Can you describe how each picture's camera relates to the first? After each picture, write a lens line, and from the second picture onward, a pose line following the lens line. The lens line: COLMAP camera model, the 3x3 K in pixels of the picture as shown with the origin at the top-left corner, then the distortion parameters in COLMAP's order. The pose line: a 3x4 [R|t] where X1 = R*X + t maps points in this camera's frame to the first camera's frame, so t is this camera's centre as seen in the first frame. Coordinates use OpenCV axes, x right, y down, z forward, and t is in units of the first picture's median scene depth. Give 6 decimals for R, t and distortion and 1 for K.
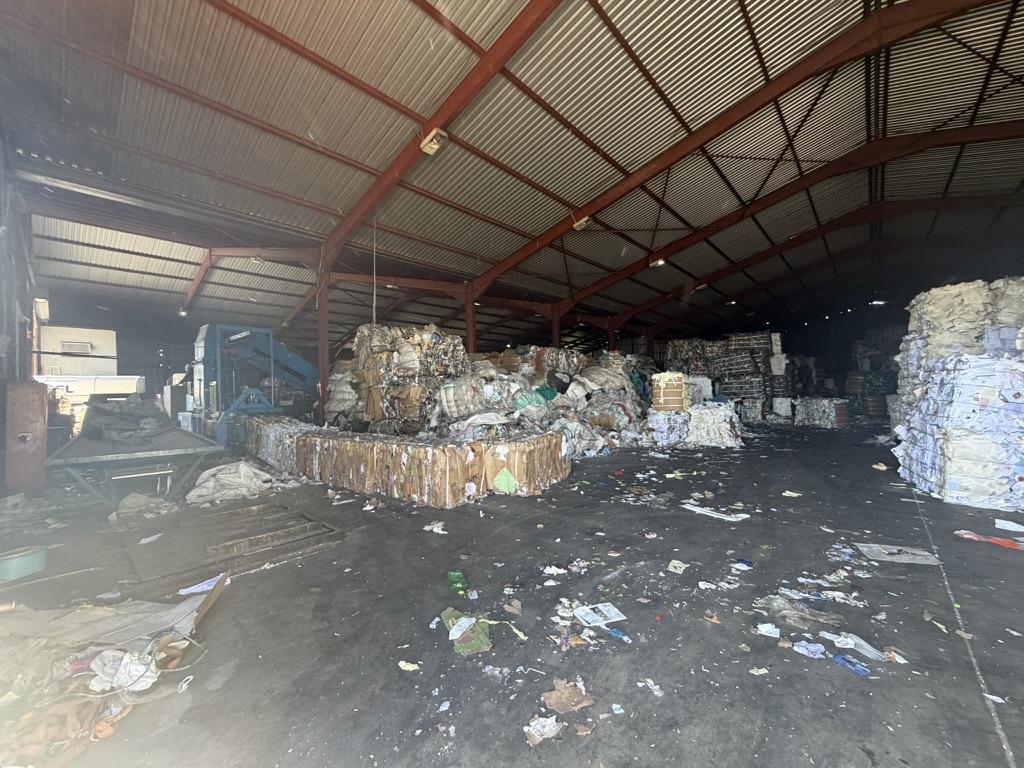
lens RADIAL K [[407.0, 0, 509.4], [0, 407.0, 383.5], [0, 0, 1]] dist [0.002267, -0.000074]
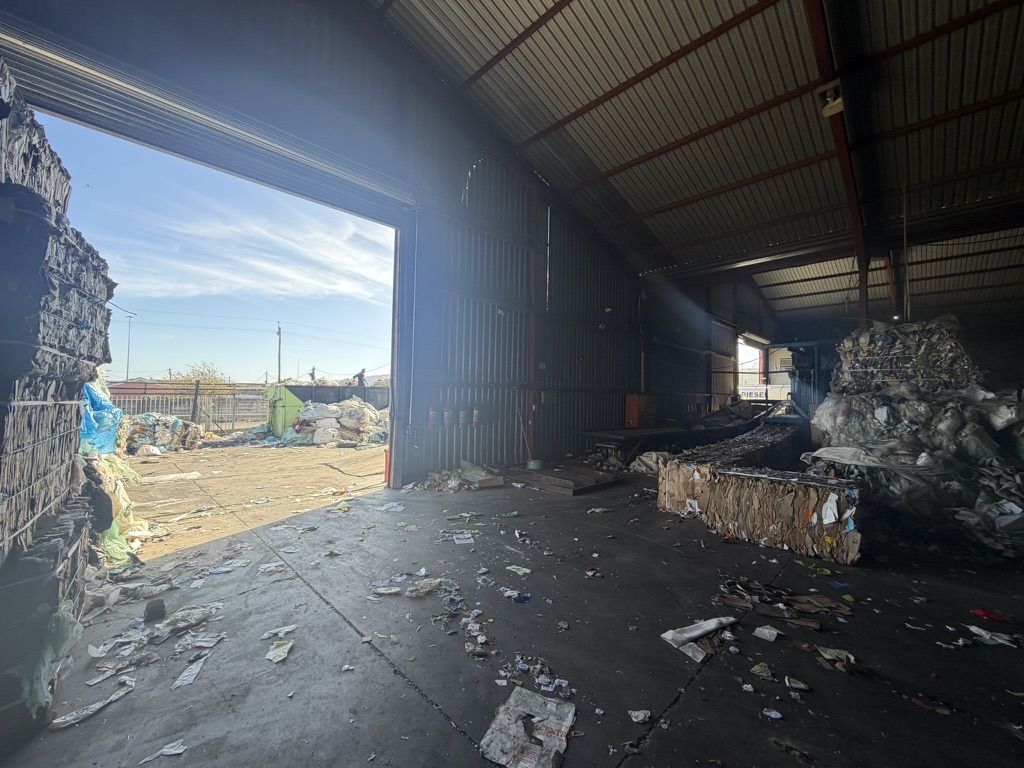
lens RADIAL K [[407.0, 0, 515.1], [0, 407.0, 384.3], [0, 0, 1]] dist [0.002267, -0.000074]
pose [[-0.045151, -0.005532, -0.998965, 0.467186], [0.003998, 0.999976, -0.005718, -0.024107], [0.998972, -0.004252, -0.045127, 0.305477]]
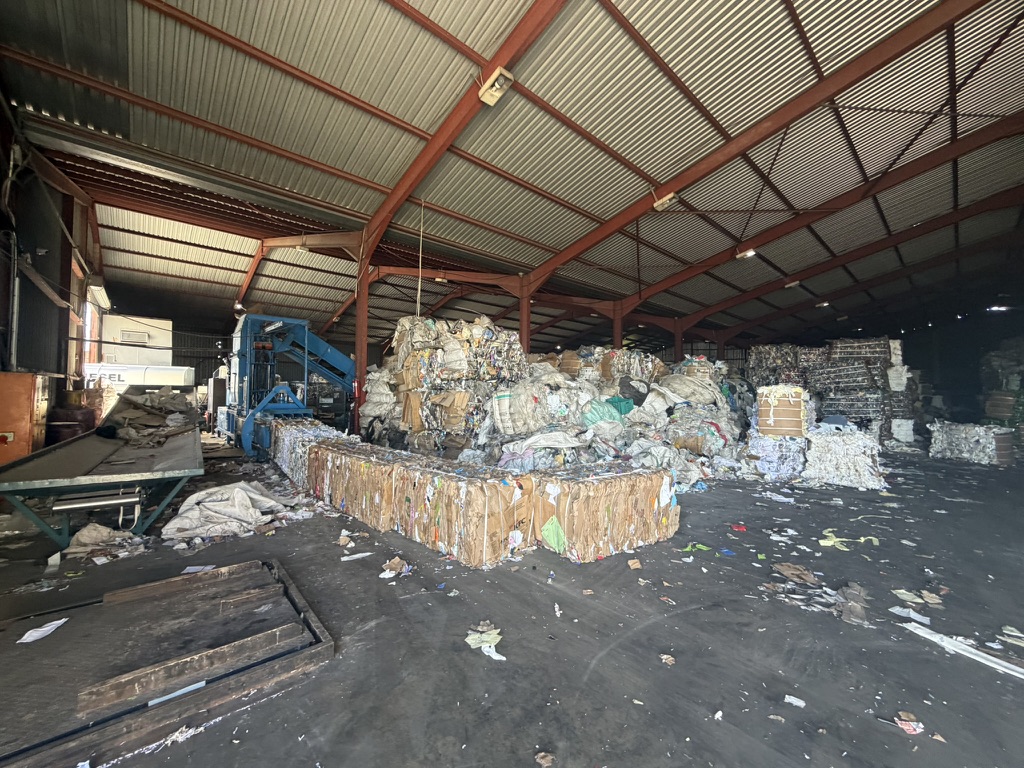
lens RADIAL K [[407.0, 0, 509.6], [0, 407.0, 382.4], [0, 0, 1]] dist [0.002267, -0.000074]
pose [[0.993362, 0.036732, -0.109009, -0.037583], [-0.037330, 0.999297, -0.003448, -0.010474], [0.108805, 0.007495, 0.994035, 0.160203]]
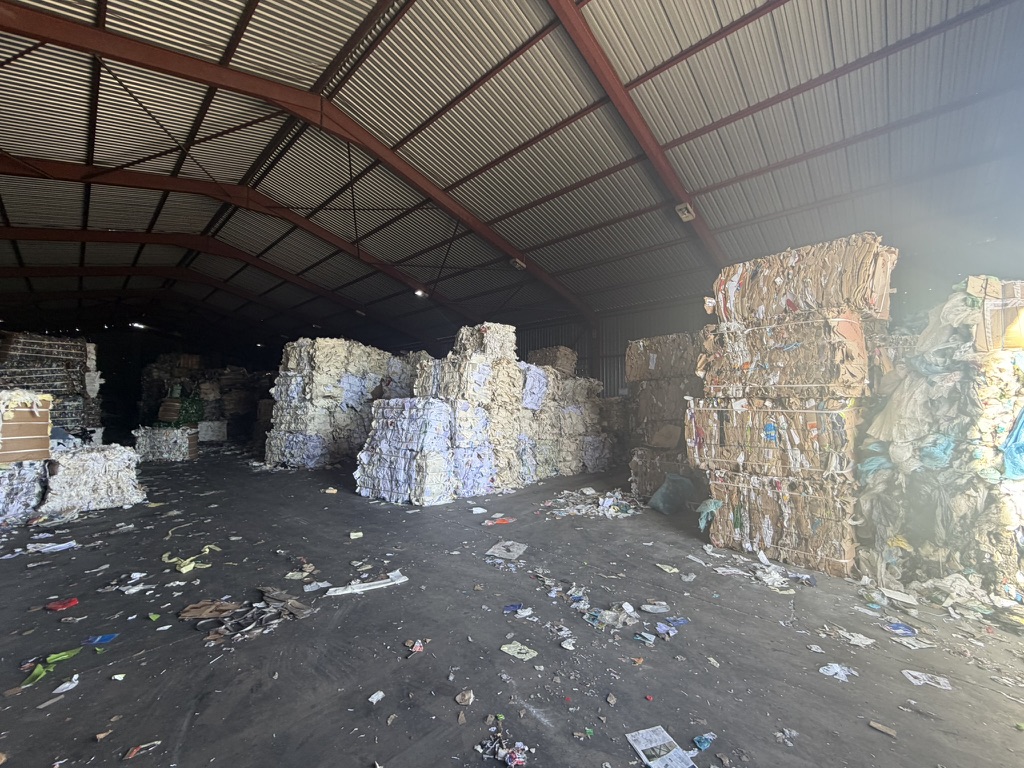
lens RADIAL K [[407.0, 0, 509.9], [0, 407.0, 383.8], [0, 0, 1]] dist [0.002267, -0.000074]
pose [[0.024365, 0.078665, 0.996603, -0.135223], [-0.021806, 0.996704, -0.078140, -0.007499], [-0.999465, -0.019829, 0.026000, 0.301087]]
